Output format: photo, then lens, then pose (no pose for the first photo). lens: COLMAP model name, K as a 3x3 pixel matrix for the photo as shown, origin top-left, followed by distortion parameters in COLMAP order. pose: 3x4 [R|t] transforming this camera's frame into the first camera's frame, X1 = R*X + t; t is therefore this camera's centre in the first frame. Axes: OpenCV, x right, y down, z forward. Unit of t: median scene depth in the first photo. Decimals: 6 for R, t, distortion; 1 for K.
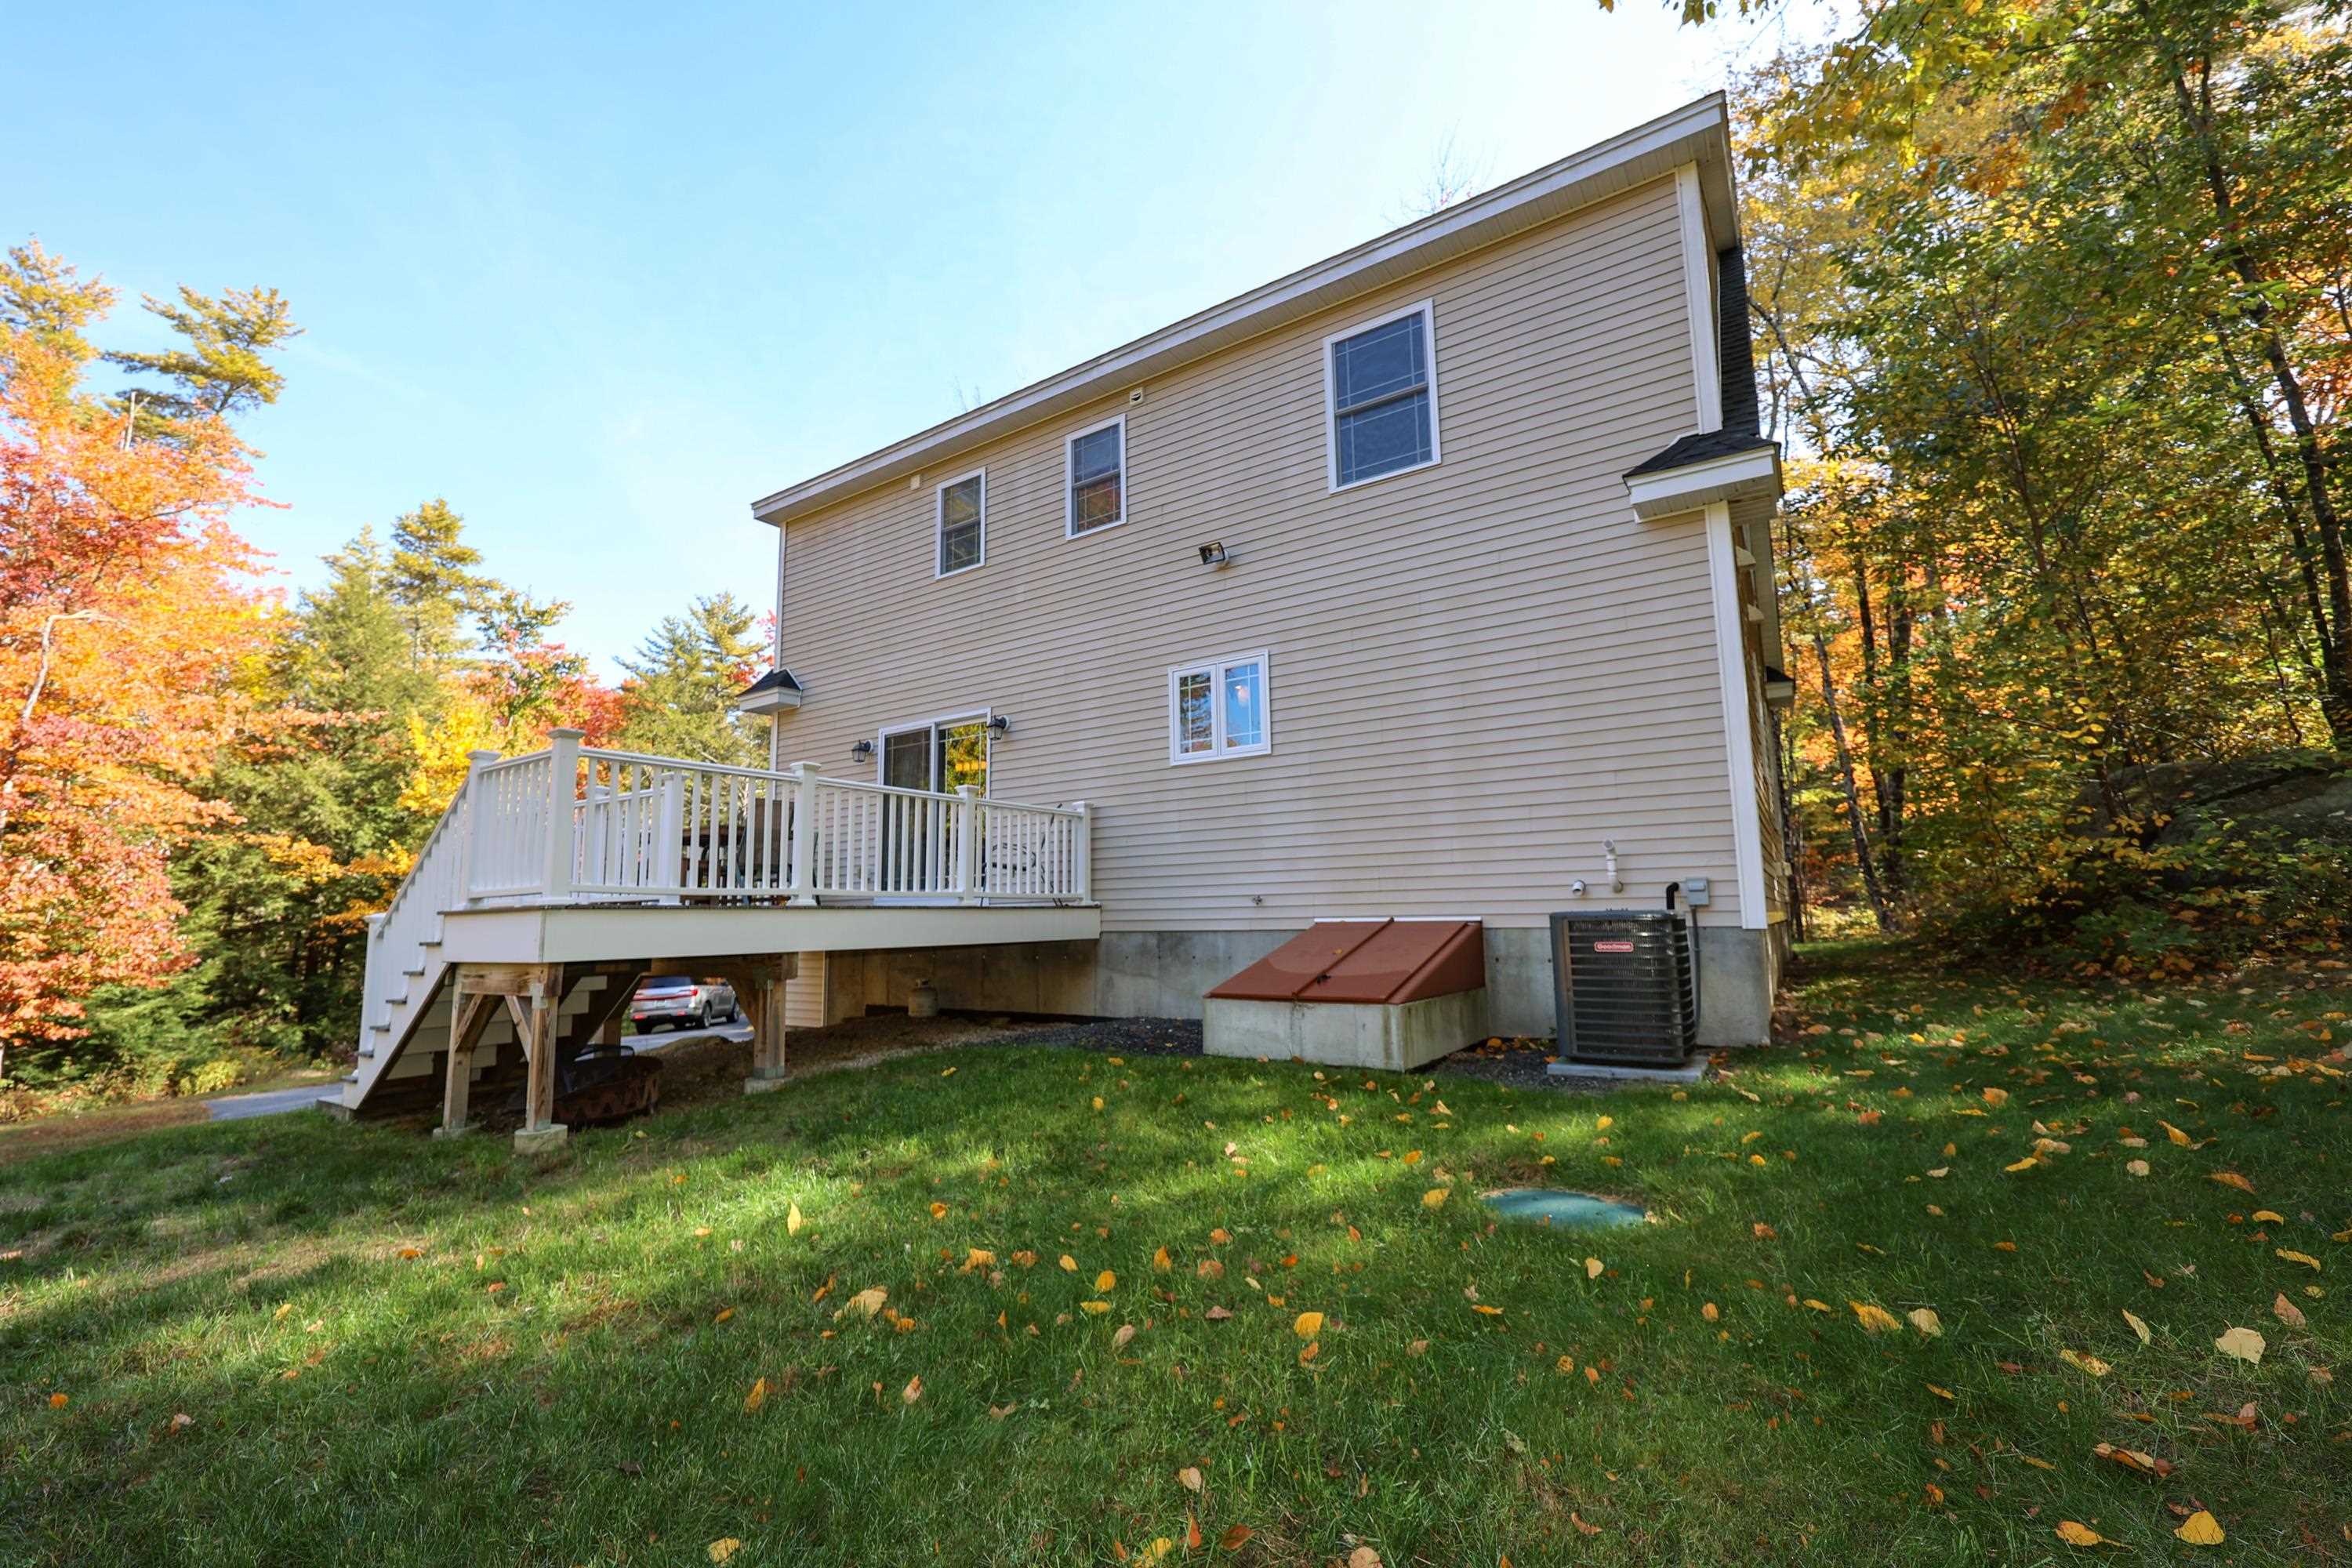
lens RADIAL K [[965.2, 0, 1172.3], [0, 965.2, 784.9], [0, 0, 1]] dist [-0.010155, 0.011453]
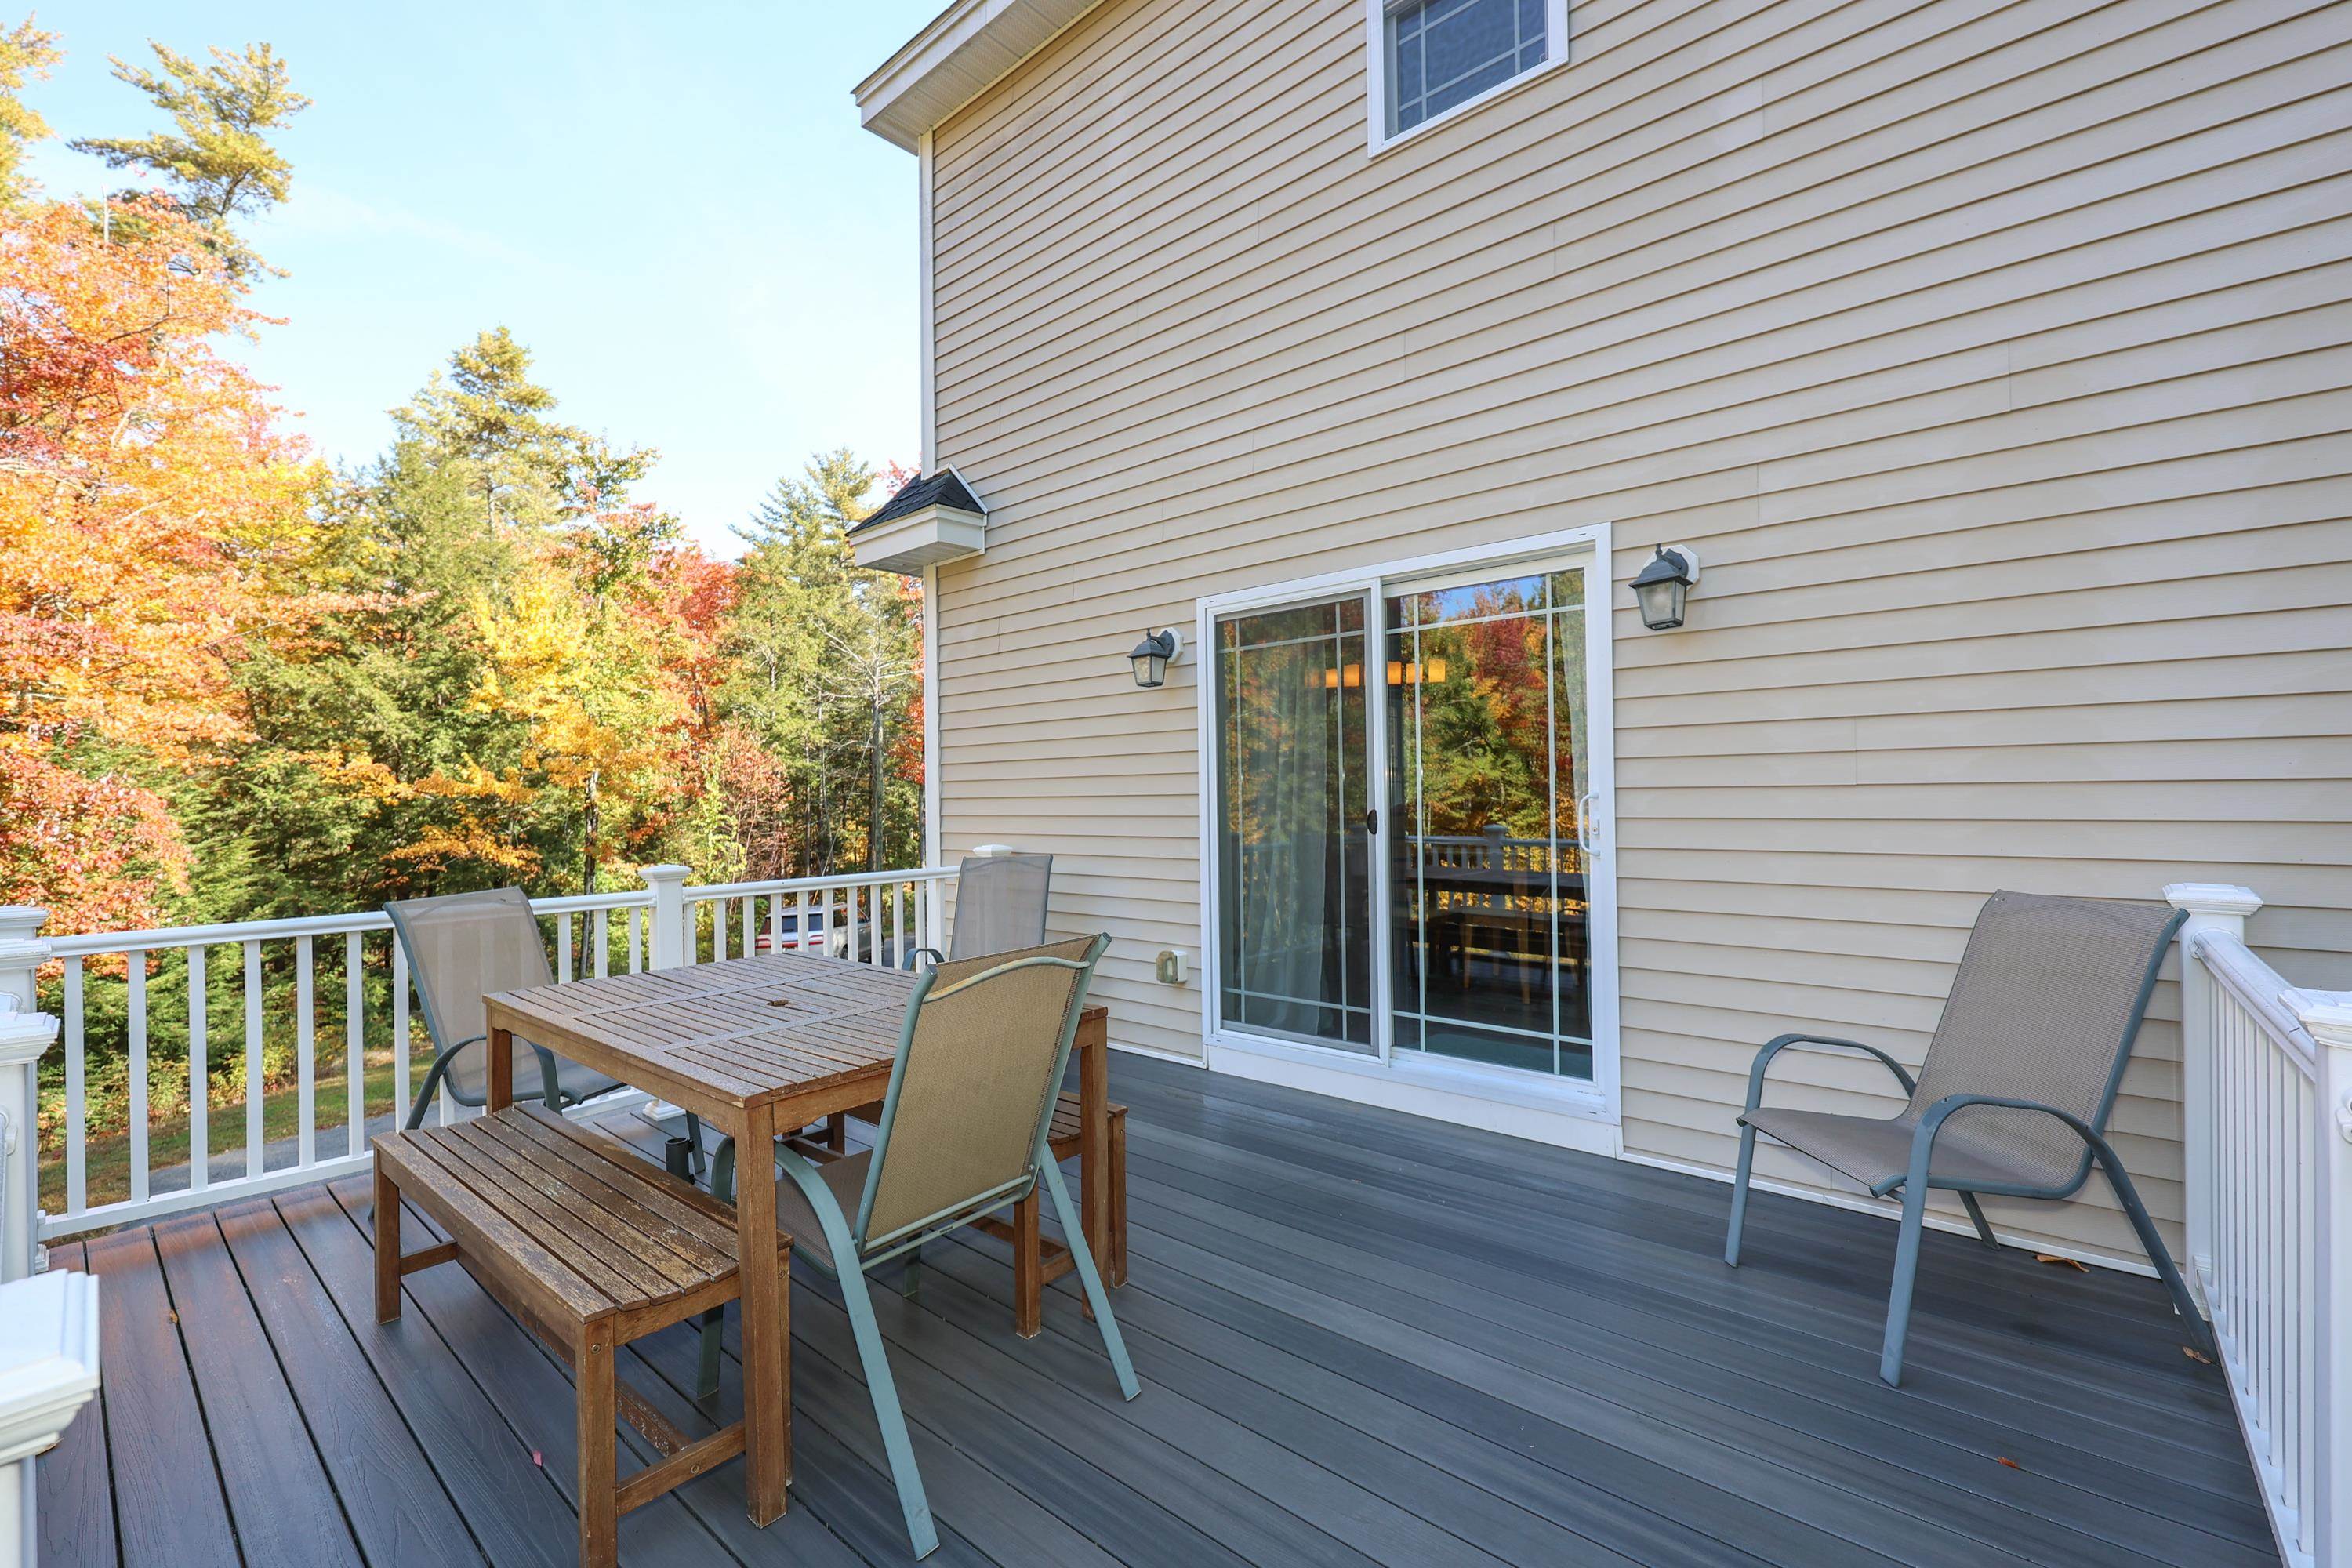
lens RADIAL K [[965.2, 0, 1172.3], [0, 965.2, 784.9], [0, 0, 1]] dist [-0.010155, 0.011453]
pose [[0.992510, 0.001706, -0.122150, -0.102899], [0.014864, 0.990787, 0.134611, -0.014058], [0.121255, -0.135418, 0.983341, 0.234064]]
